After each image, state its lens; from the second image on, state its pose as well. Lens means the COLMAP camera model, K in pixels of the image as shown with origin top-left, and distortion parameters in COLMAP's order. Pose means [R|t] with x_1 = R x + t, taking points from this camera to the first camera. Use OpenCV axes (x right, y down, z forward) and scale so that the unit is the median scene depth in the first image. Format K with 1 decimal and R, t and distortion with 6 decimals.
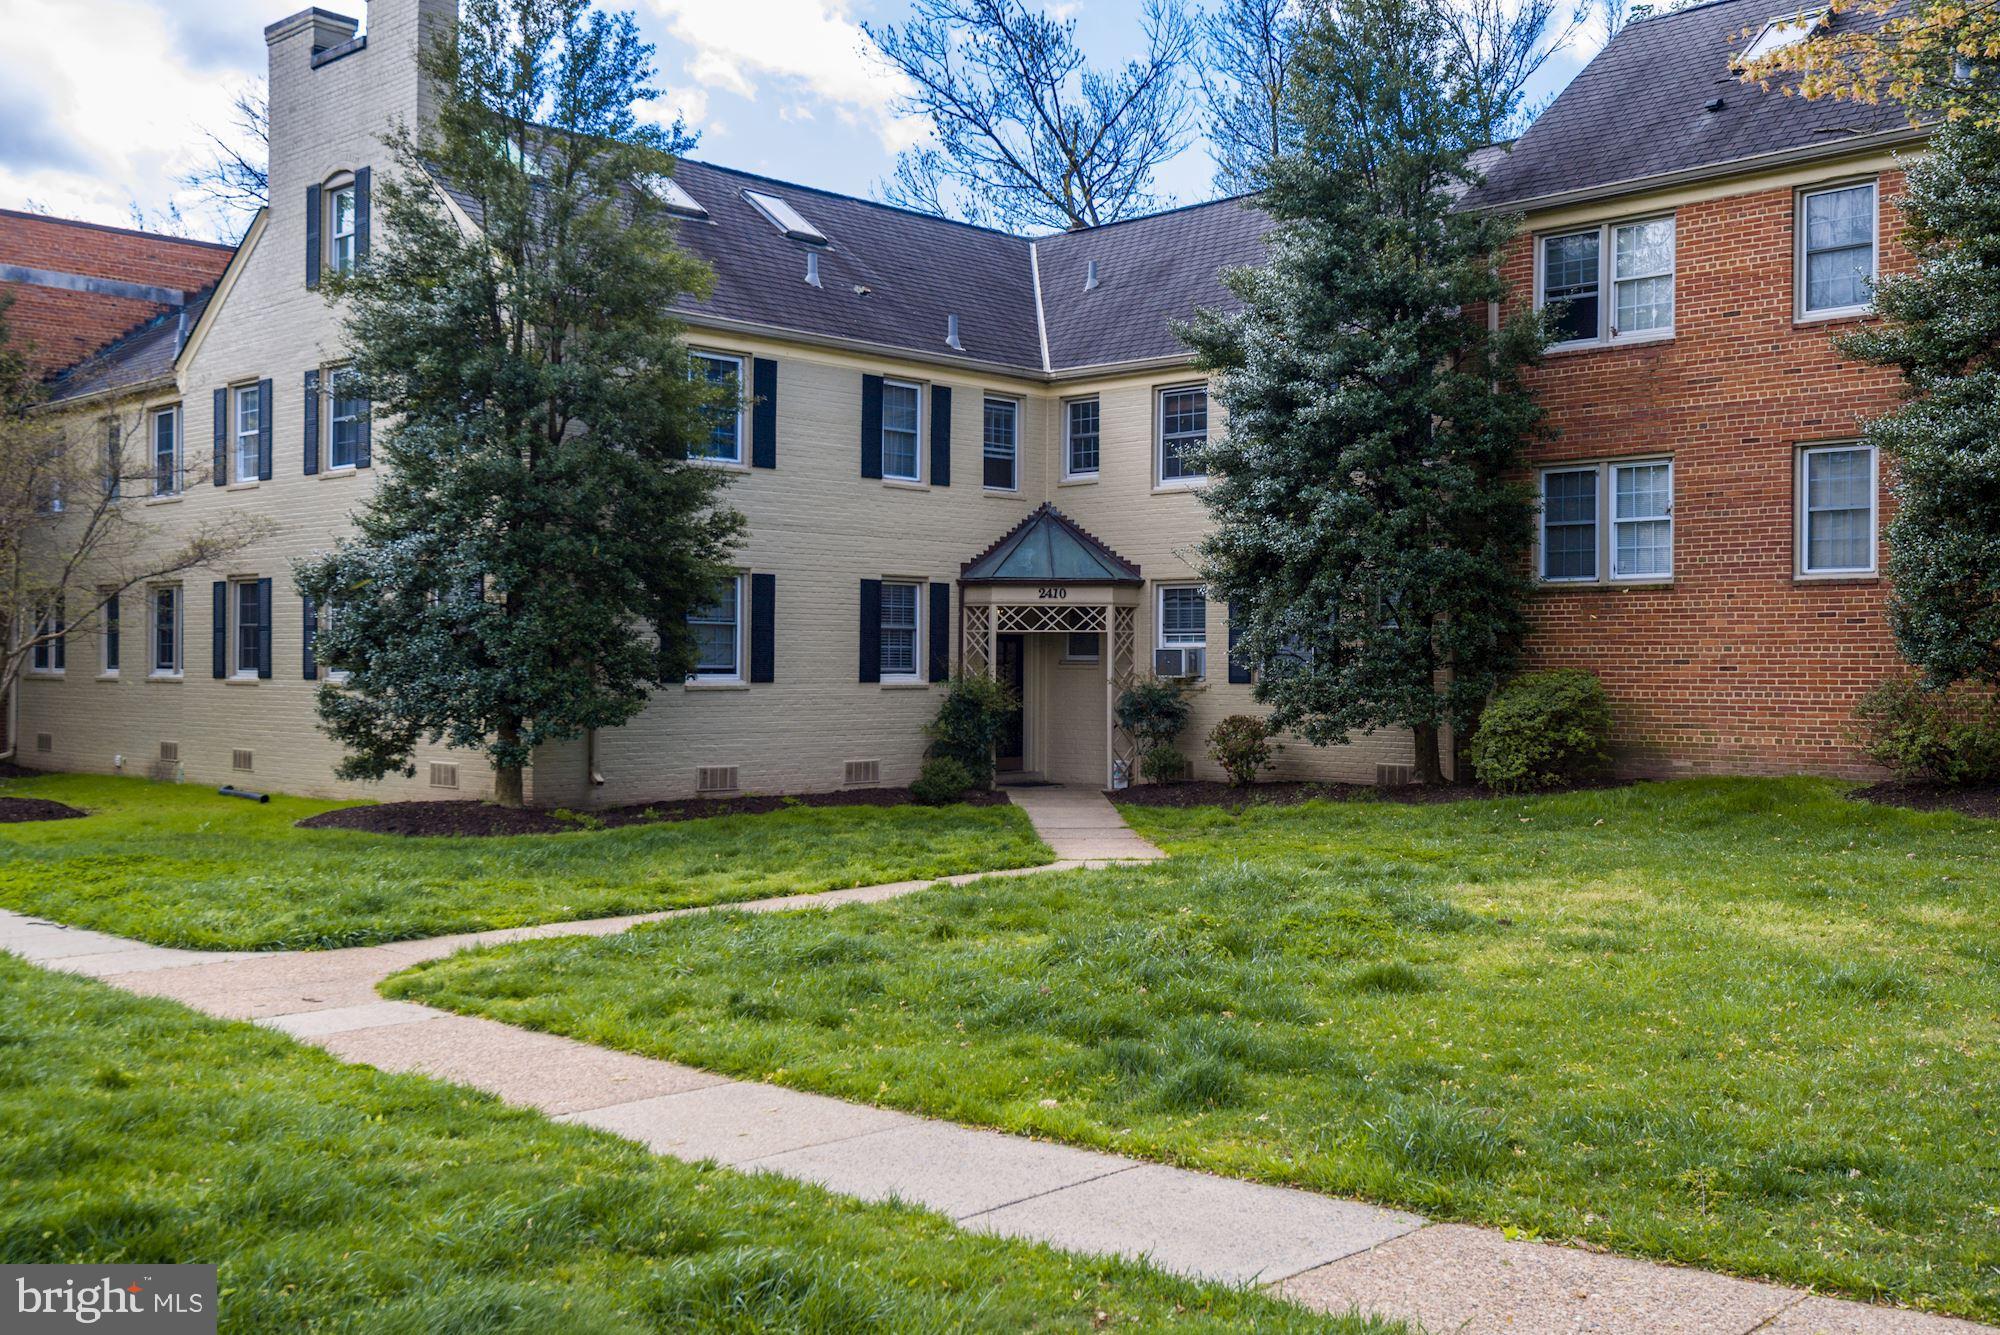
lens RADIAL K [[1946.0, 0, 992.1], [0, 1946.0, 676.5], [0, 0, 1]] dist [0.035931, 0.000000]
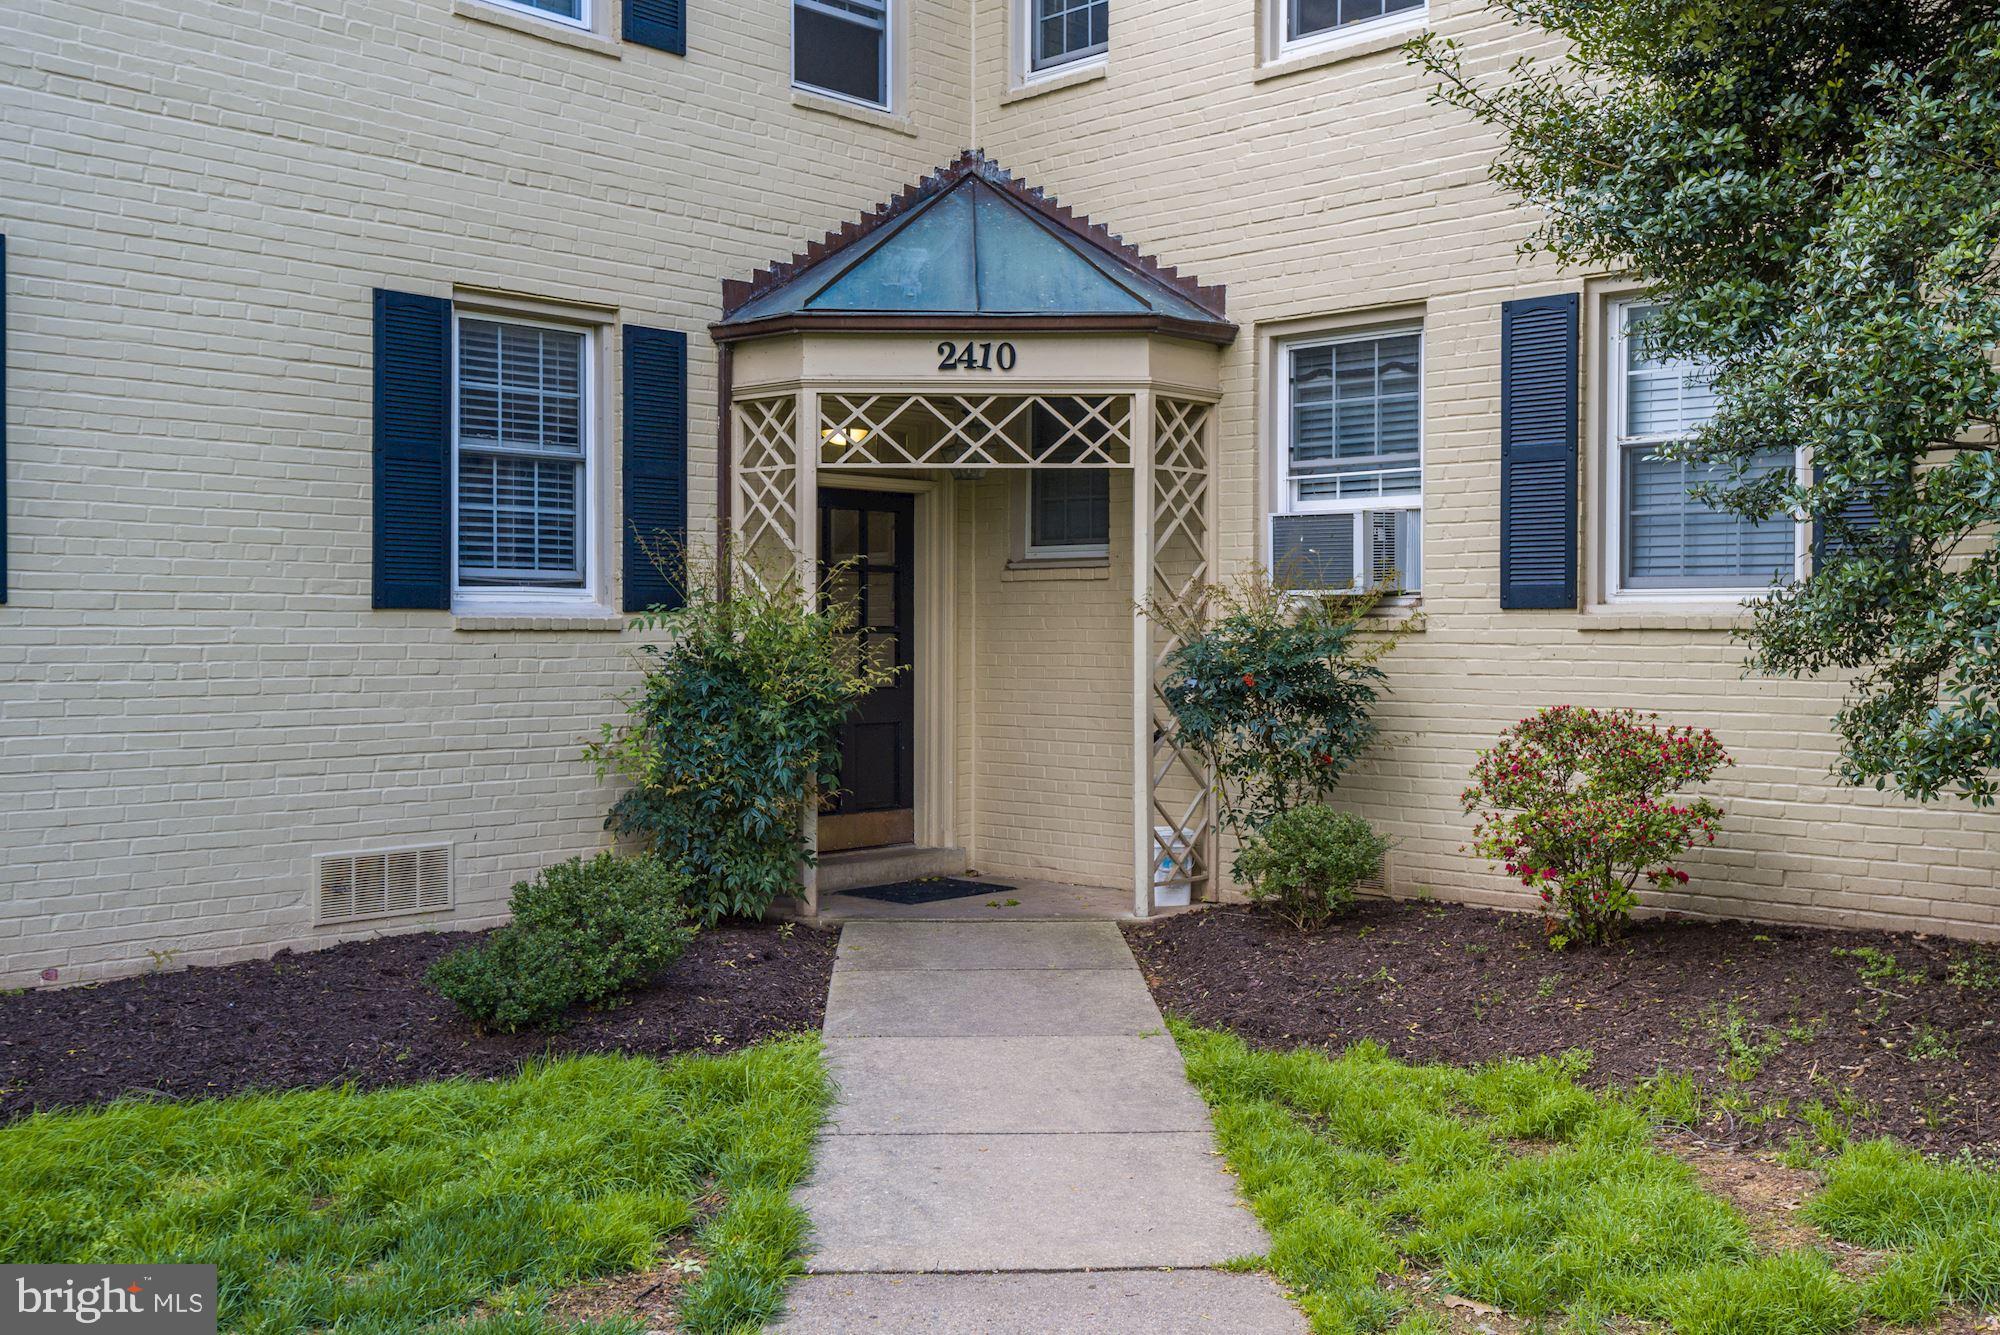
lens RADIAL K [[1946.0, 0, 1005.6], [0, 1946.0, 662.4], [0, 0, 1]] dist [0.035931, 0.000000]
pose [[0.999992, -0.003482, 0.002061, 0.035230], [0.003459, 0.999933, 0.011048, 0.008292], [-0.002100, -0.011040, 0.999937, 0.649029]]
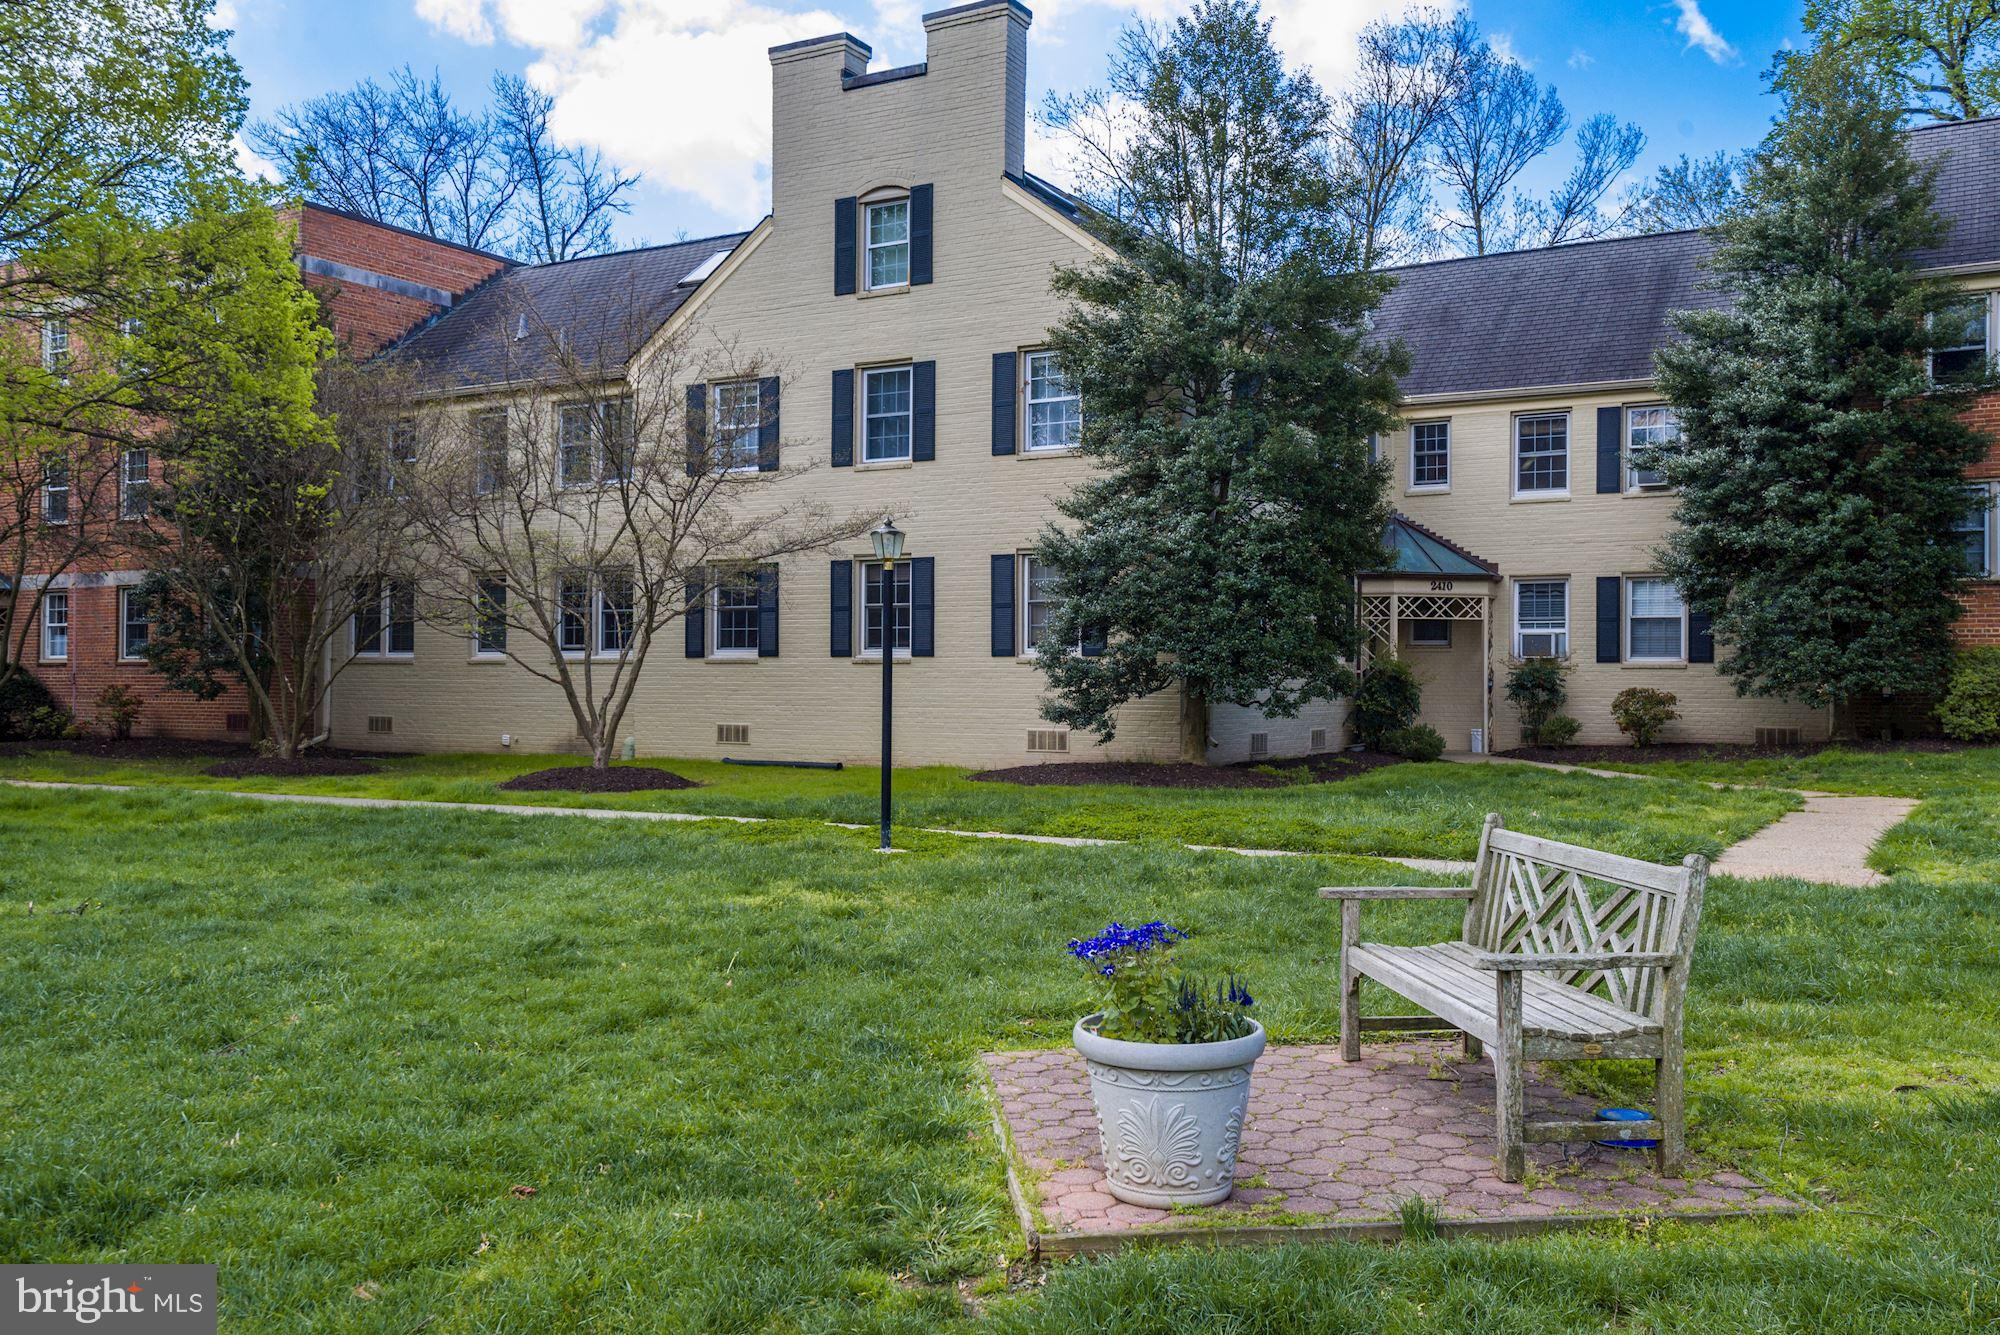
lens RADIAL K [[1717.1, 0, 1005.5], [0, 1717.1, 664.4], [0, 0, 1]] dist [0.038976, -0.006158]
pose [[0.970880, 0.002356, 0.239557, -0.469633], [0.001360, 0.999881, -0.015345, 0.019838], [-0.239564, 0.015224, 0.970761, 0.060469]]
